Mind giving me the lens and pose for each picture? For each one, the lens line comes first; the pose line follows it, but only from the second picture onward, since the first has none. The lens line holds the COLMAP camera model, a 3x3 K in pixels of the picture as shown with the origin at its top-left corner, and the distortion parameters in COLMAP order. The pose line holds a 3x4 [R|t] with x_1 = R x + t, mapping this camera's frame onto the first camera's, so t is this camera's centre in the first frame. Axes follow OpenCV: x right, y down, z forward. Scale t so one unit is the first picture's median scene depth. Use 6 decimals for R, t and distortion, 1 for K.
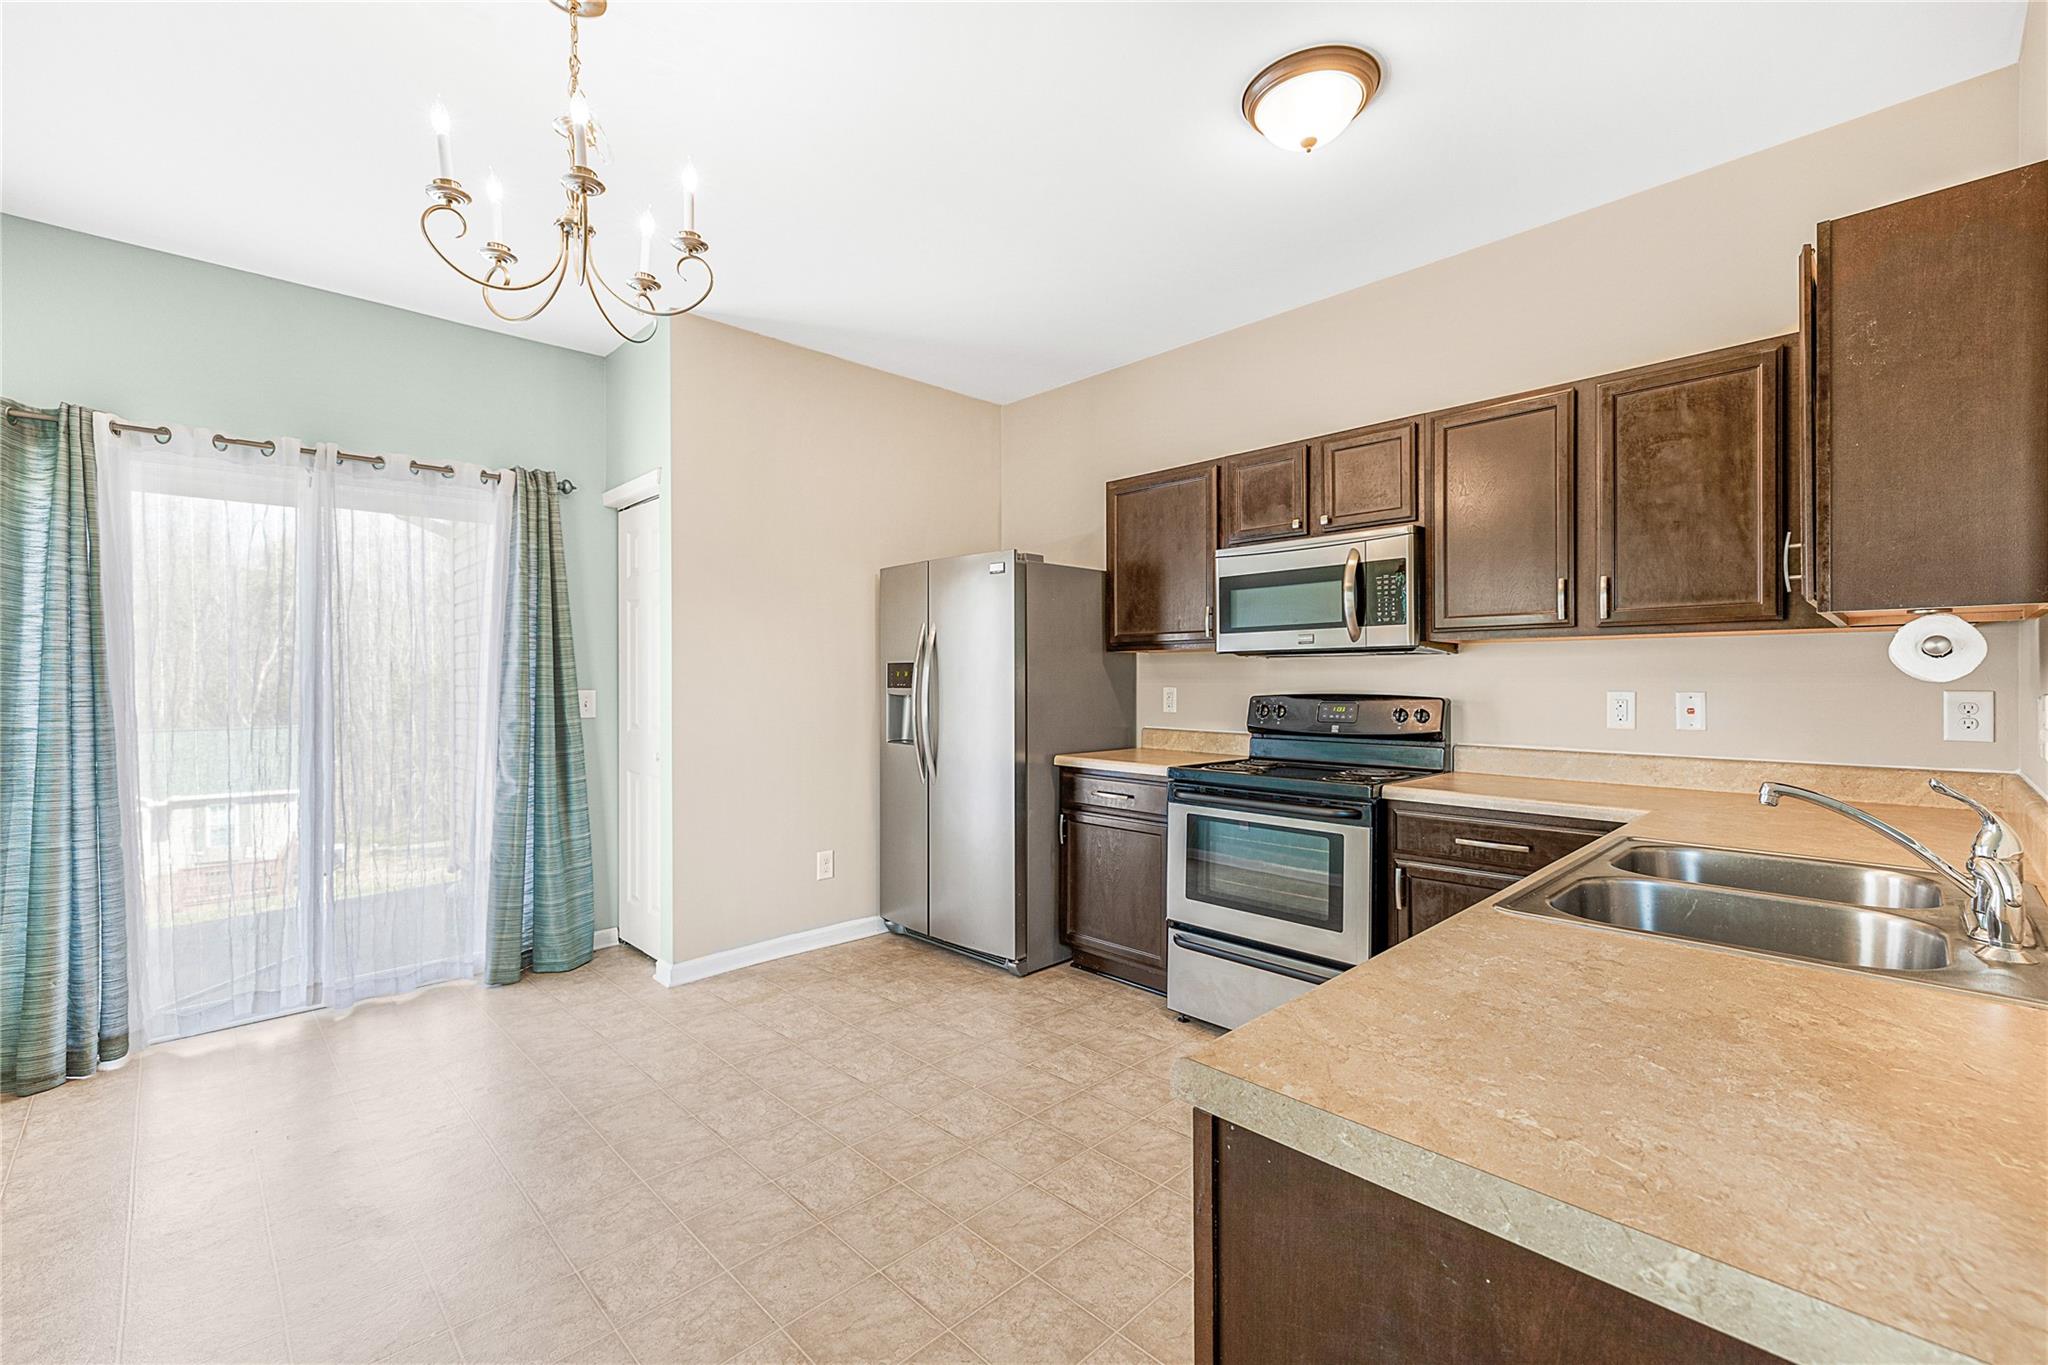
lens RADIAL K [[884.1, 0, 1020.4], [0, 884.1, 676.6], [0, 0, 1]] dist [0.001115, 0.000416]
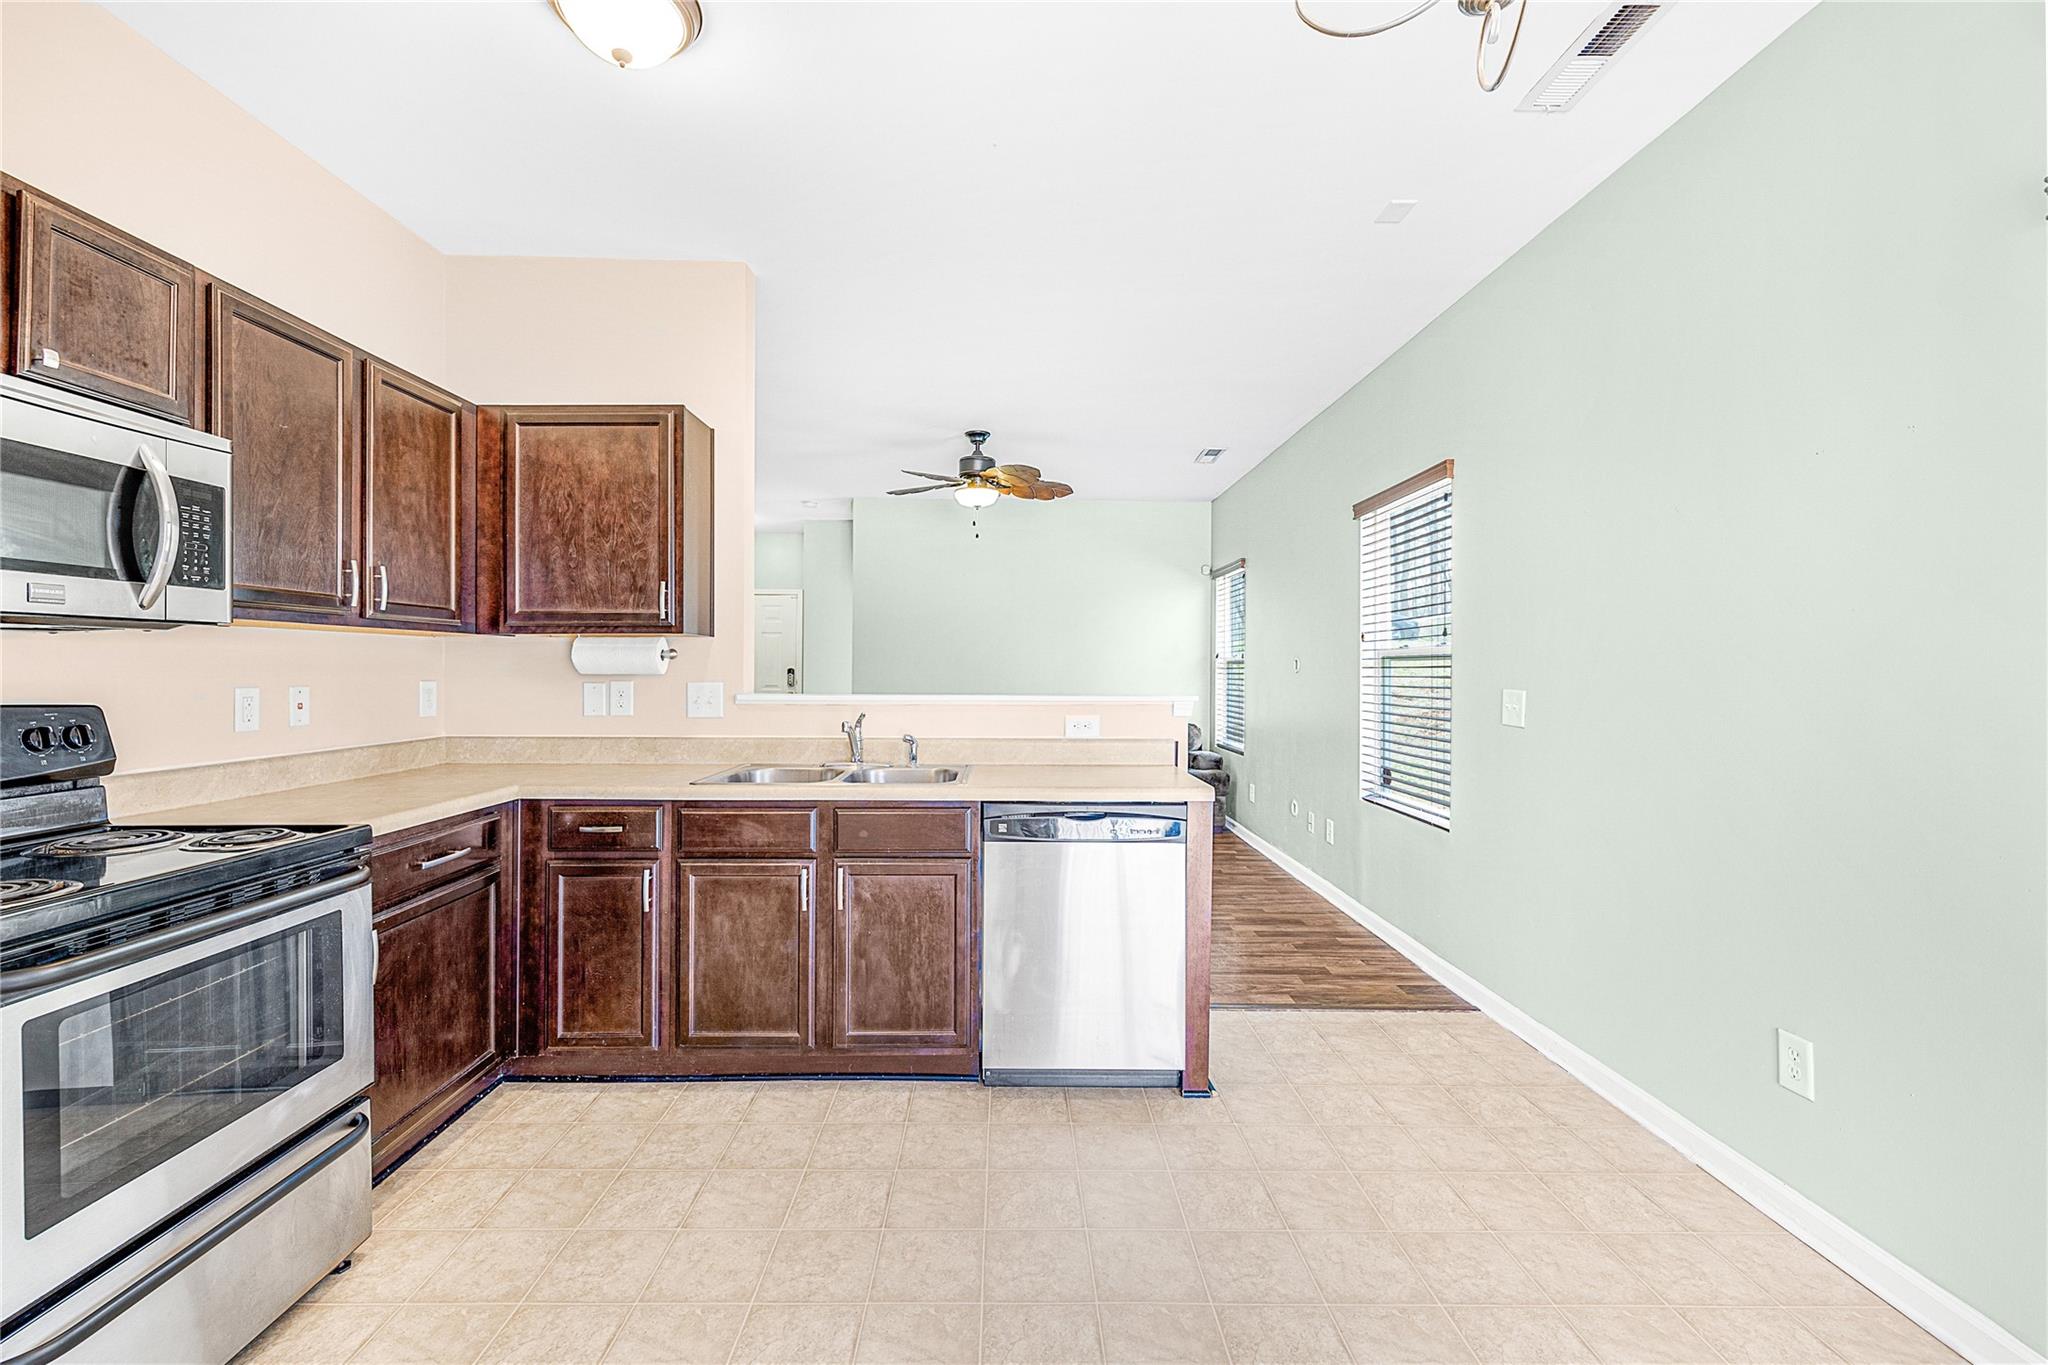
lens RADIAL K [[861.4, 0, 1015.3], [0, 861.4, 663.4], [0, 0, 1]] dist [-0.000670, -0.000029]
pose [[-0.726396, 0.006795, 0.687243, -0.391327], [-0.000395, 0.999947, -0.010304, 0.001146], [-0.687276, -0.007756, -0.726355, 0.976473]]
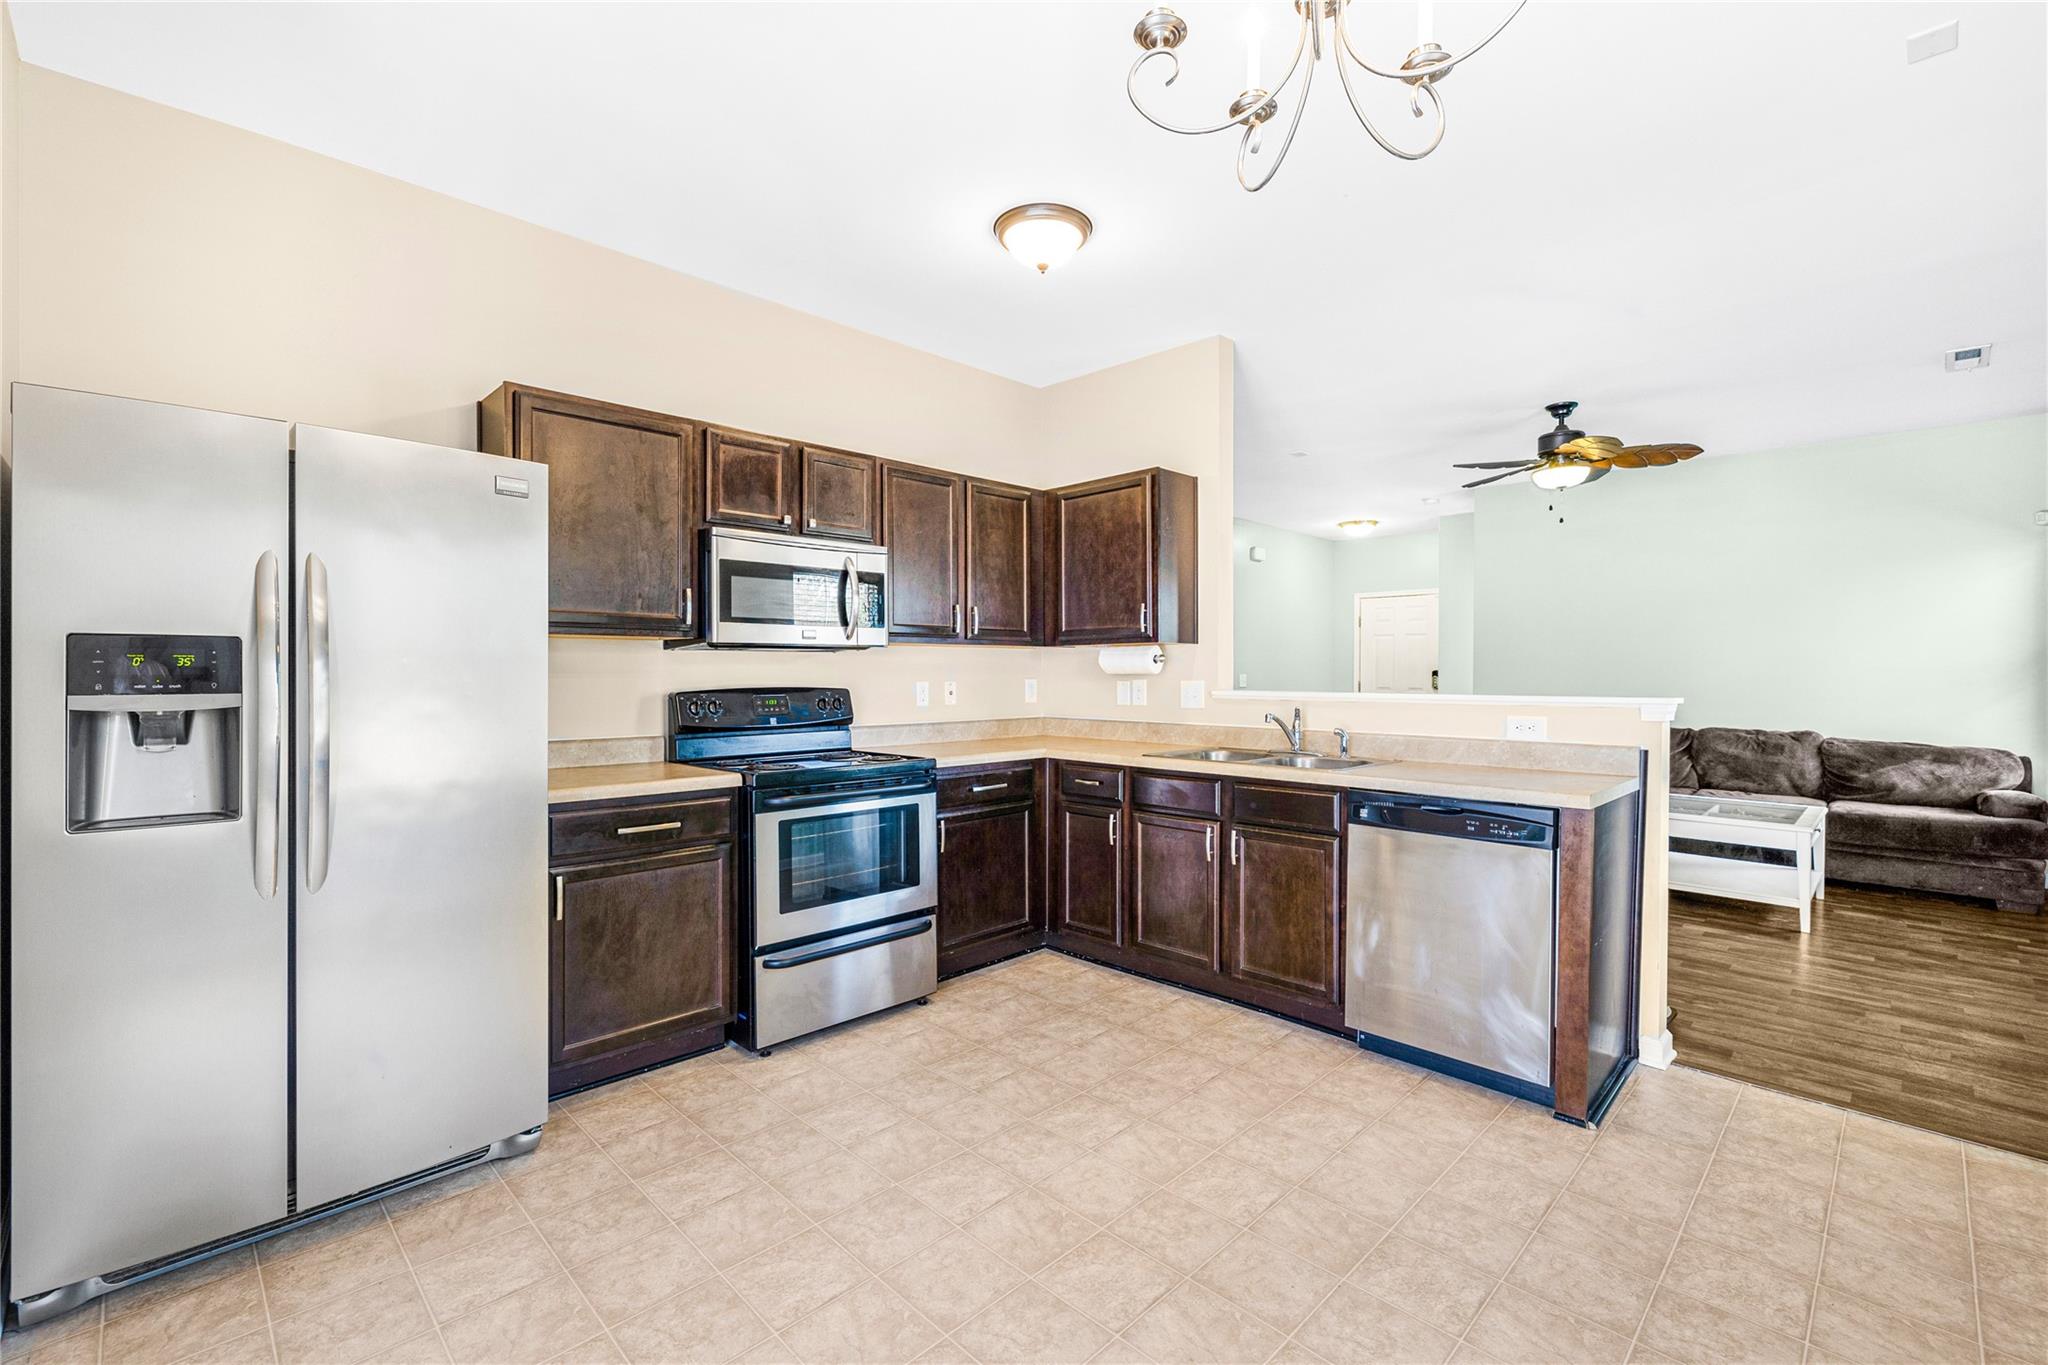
lens RADIAL K [[884.1, 0, 1020.4], [0, 884.1, 676.6], [0, 0, 1]] dist [0.001115, 0.000416]
pose [[-0.019626, -0.001696, 0.999806, -0.724512], [-0.000705, 0.999998, 0.001682, 0.005187], [-0.999807, -0.000672, -0.019627, 0.771034]]
